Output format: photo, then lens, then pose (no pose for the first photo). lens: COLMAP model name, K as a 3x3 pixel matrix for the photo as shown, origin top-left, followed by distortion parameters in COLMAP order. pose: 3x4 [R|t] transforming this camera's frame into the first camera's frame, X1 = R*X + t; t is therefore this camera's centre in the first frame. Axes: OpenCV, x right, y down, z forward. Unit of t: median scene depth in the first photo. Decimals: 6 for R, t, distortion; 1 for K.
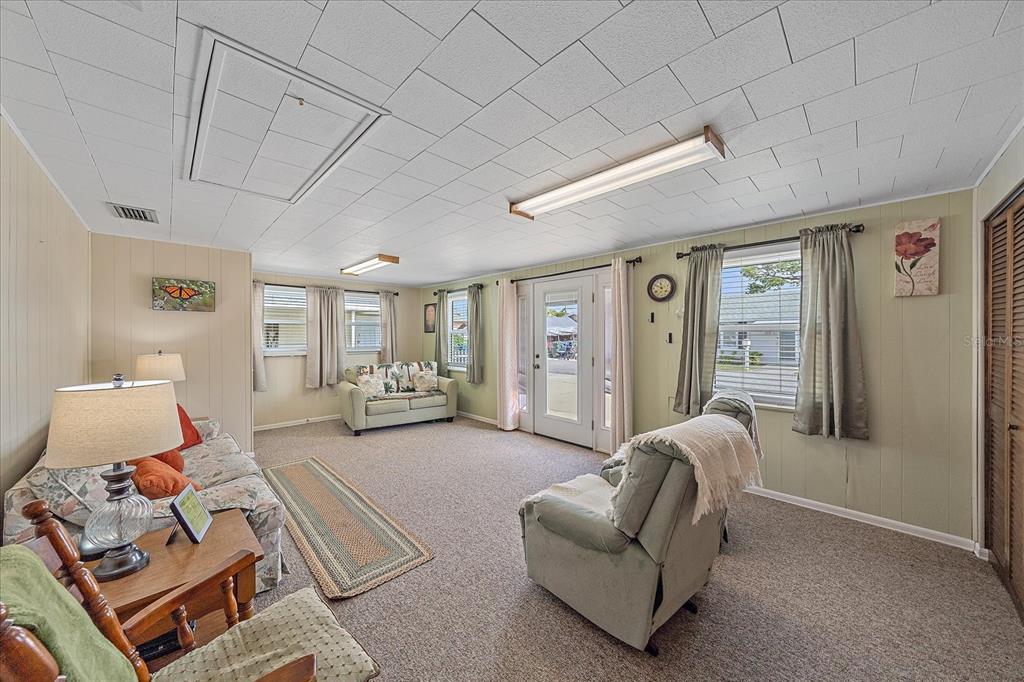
lens RADIAL K [[354.5, 0, 504.4], [0, 354.5, 334.0], [0, 0, 1]] dist [-0.007089, 0.000002]
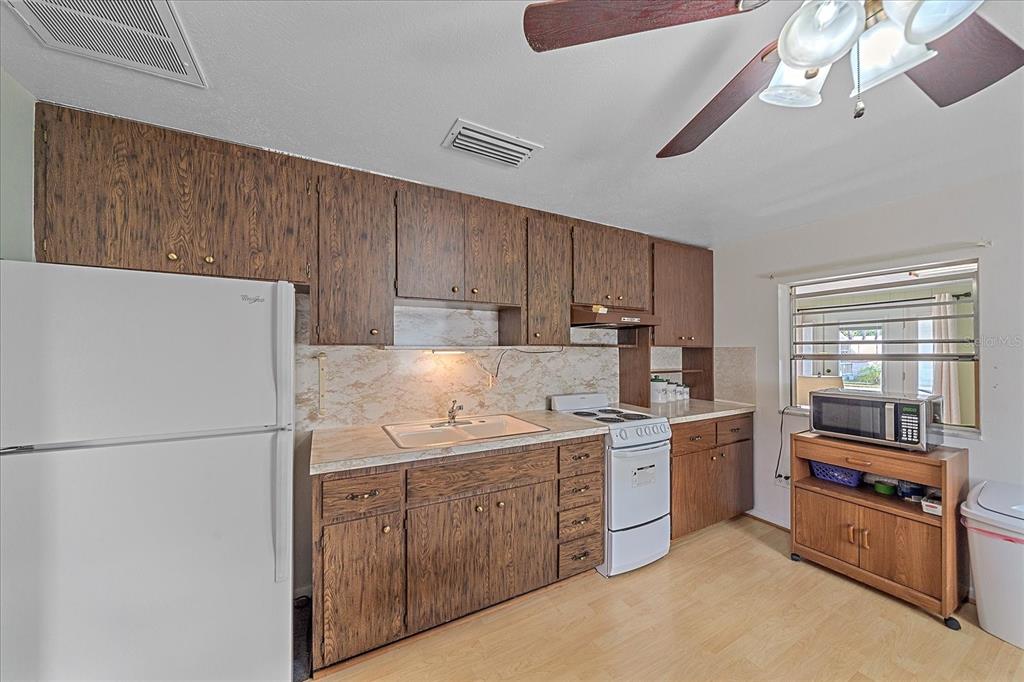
lens RADIAL K [[353.9, 0, 502.5], [0, 353.9, 348.0], [0, 0, 1]] dist [-0.007842, -0.000036]
pose [[0.958955, 0.002001, -0.283550, -0.575073], [-0.003791, 0.999976, -0.005763, -0.006367], [0.283532, 0.006601, 0.958940, -0.435512]]
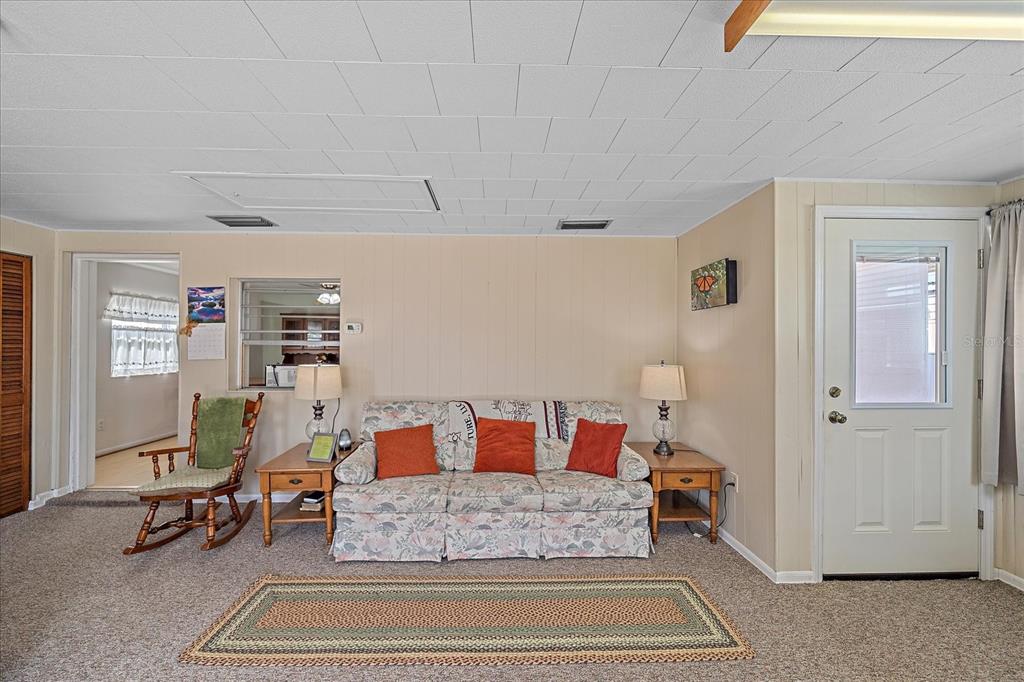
lens RADIAL K [[391.7, 0, 506.6], [0, 391.7, 343.2], [0, 0, 1]] dist [-0.003203, -0.000098]
pose [[-0.676527, -0.000815, -0.736417, -0.028011], [0.001676, 0.999995, -0.002647, 0.004308], [0.736416, -0.003024, -0.676523, 0.800730]]
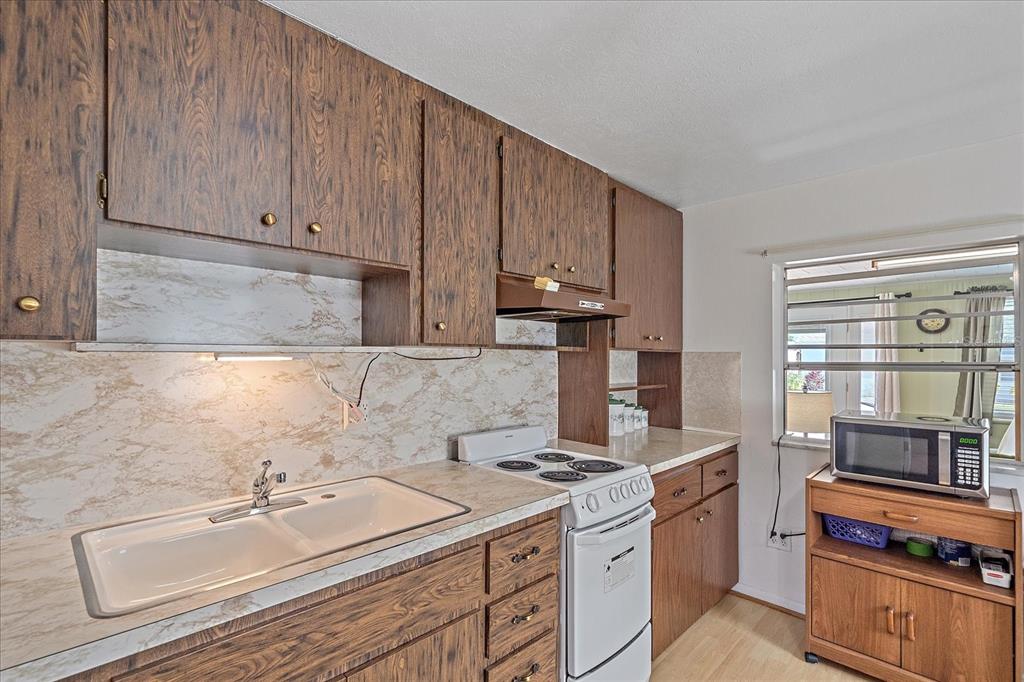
lens RADIAL K [[477.8, 0, 503.5], [0, 477.8, 353.9], [0, 0, 1]] dist [-0.000532, 0.000499]
pose [[0.999883, 0.008703, 0.012596, -0.617619], [-0.008650, 0.999953, -0.004264, -0.005937], [-0.012632, 0.004154, 0.999912, -0.324619]]
